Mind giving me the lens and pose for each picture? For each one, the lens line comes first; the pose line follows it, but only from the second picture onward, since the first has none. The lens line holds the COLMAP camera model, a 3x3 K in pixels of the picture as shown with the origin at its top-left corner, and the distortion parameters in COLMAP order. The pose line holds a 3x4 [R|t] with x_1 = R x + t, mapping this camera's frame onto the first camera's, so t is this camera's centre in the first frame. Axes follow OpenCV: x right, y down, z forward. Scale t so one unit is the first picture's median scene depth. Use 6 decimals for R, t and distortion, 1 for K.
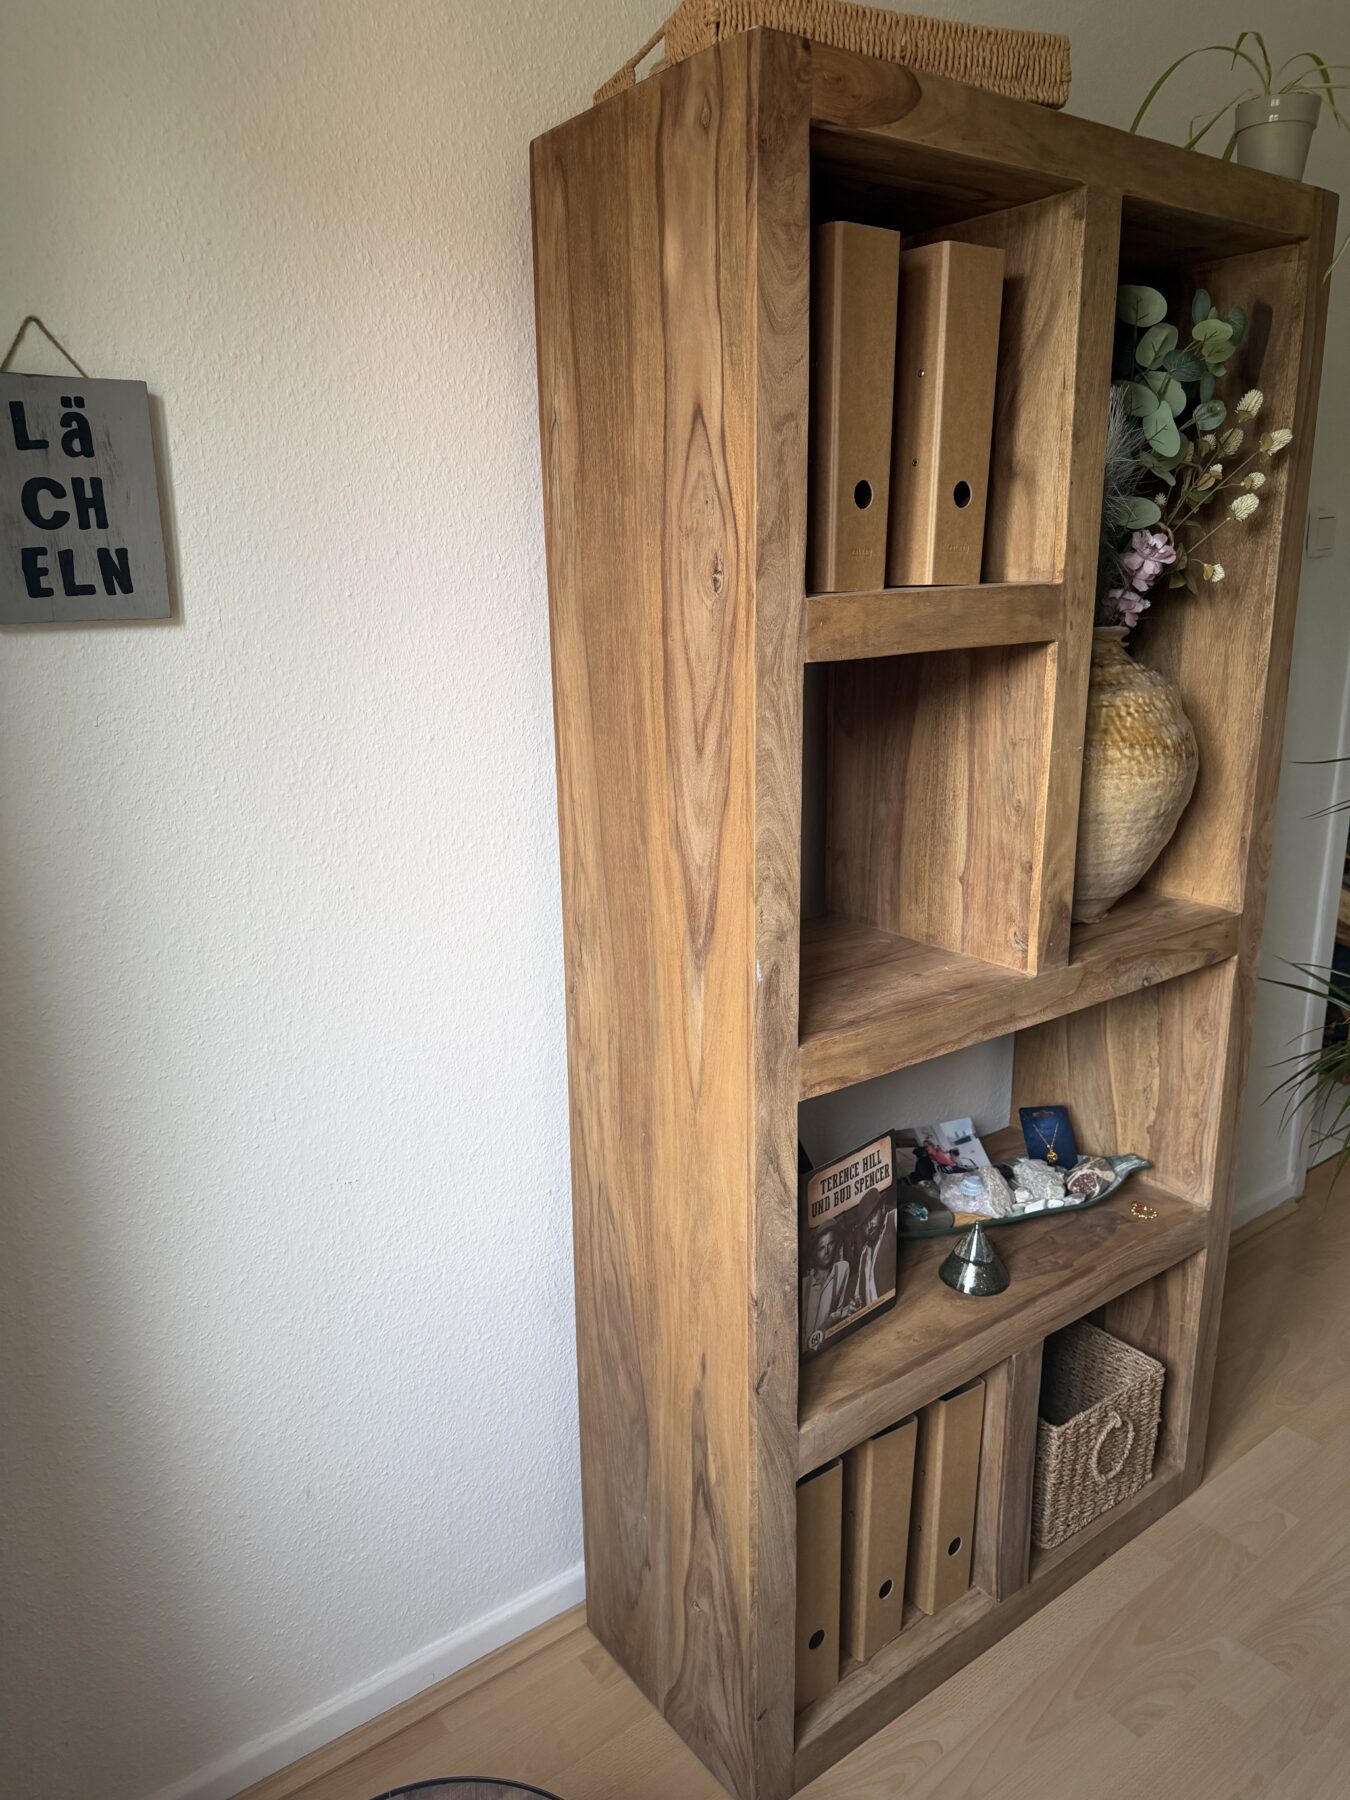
lens RADIAL K [[1241.4, 0, 673.4], [0, 1241.4, 907.7], [0, 0, 1]] dist [0.058579, -0.071551]
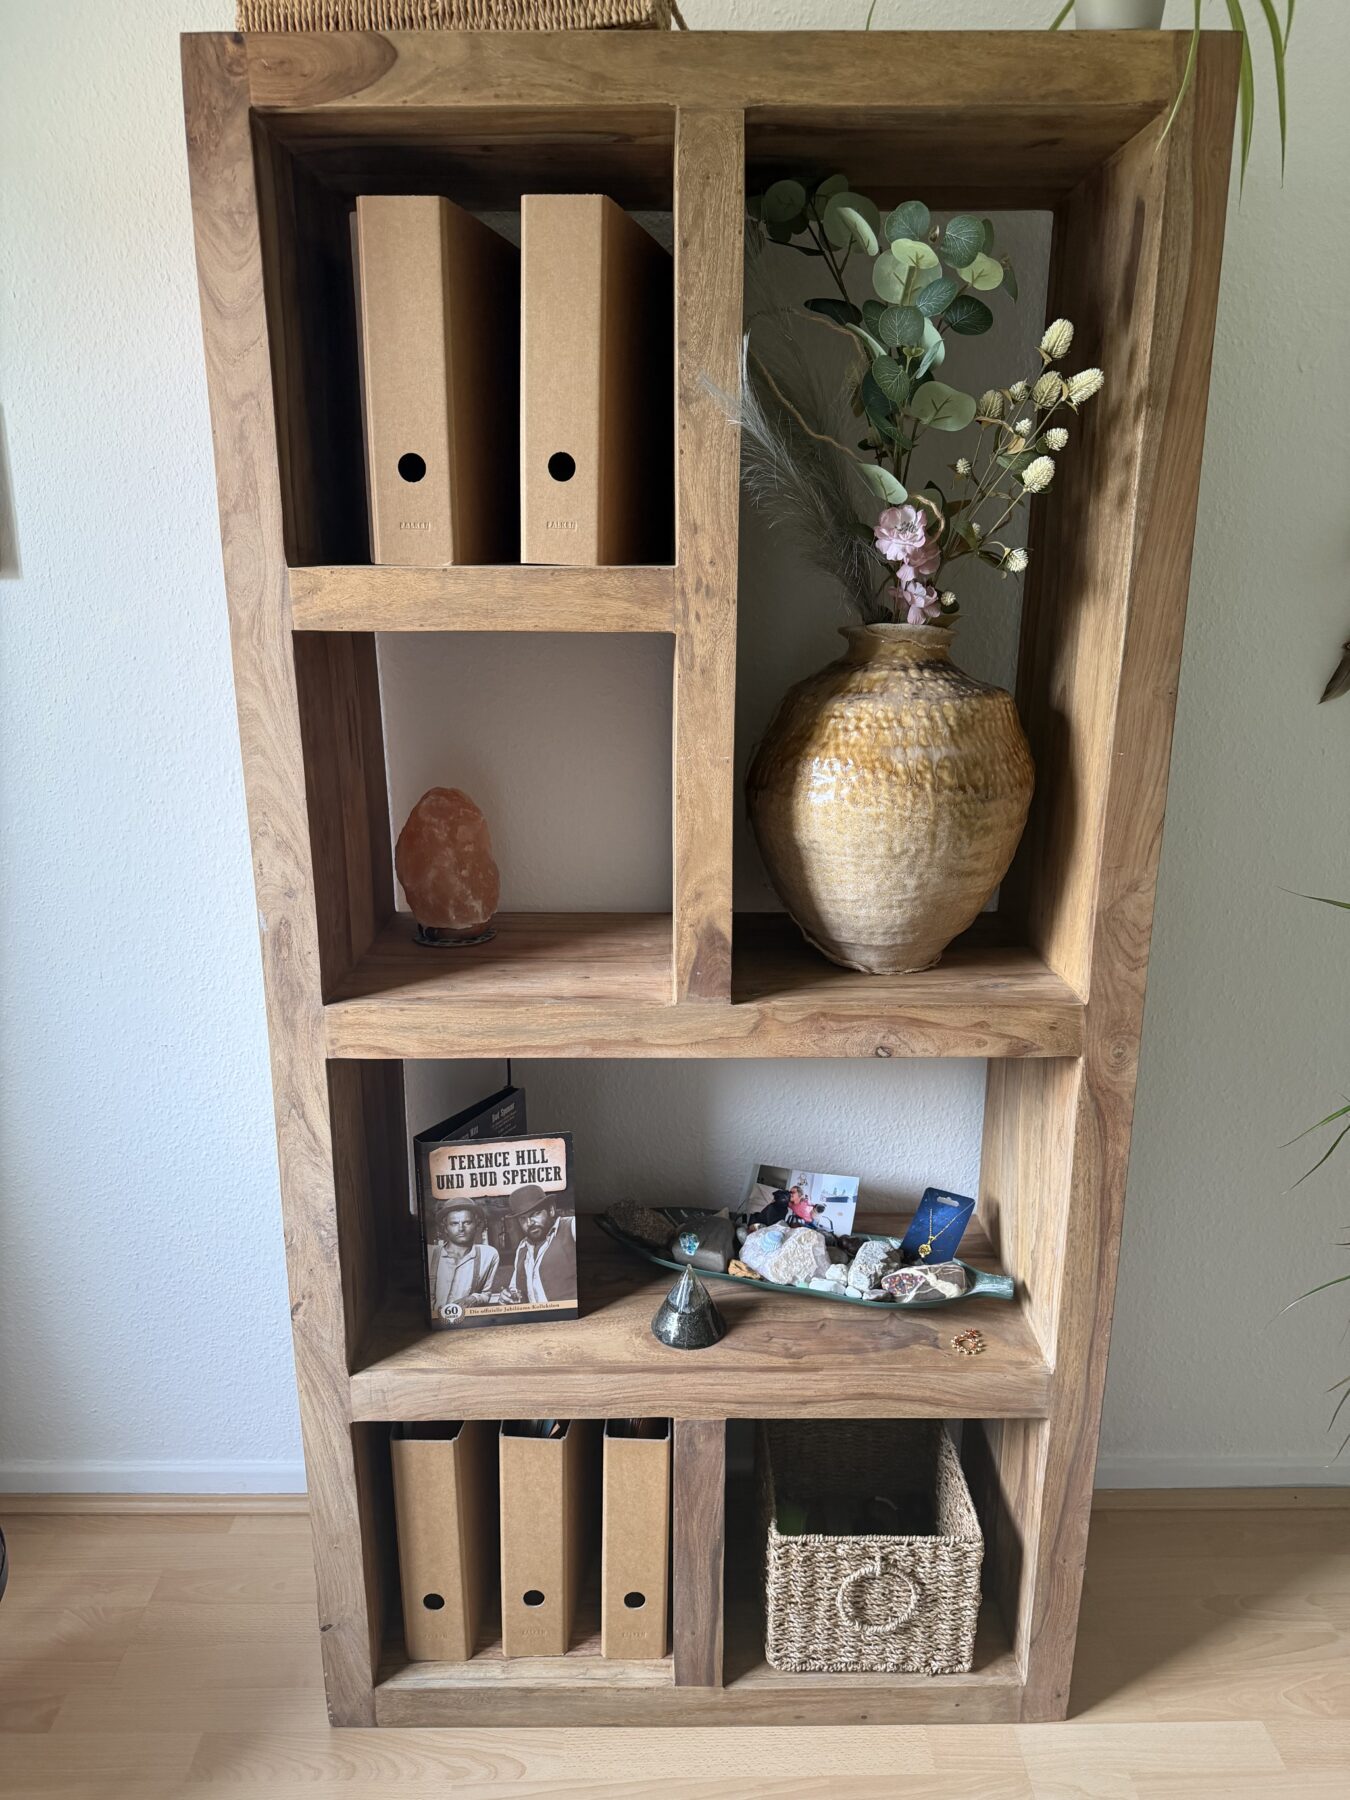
lens RADIAL K [[1241.4, 0, 692.7], [0, 1241.4, 907.9], [0, 0, 1]] dist [0.058579, -0.071551]
pose [[0.814890, 0.175669, -0.552353, 0.841781], [-0.168305, 0.983621, 0.064526, -0.079435], [0.554642, 0.040382, 0.831109, 0.279224]]
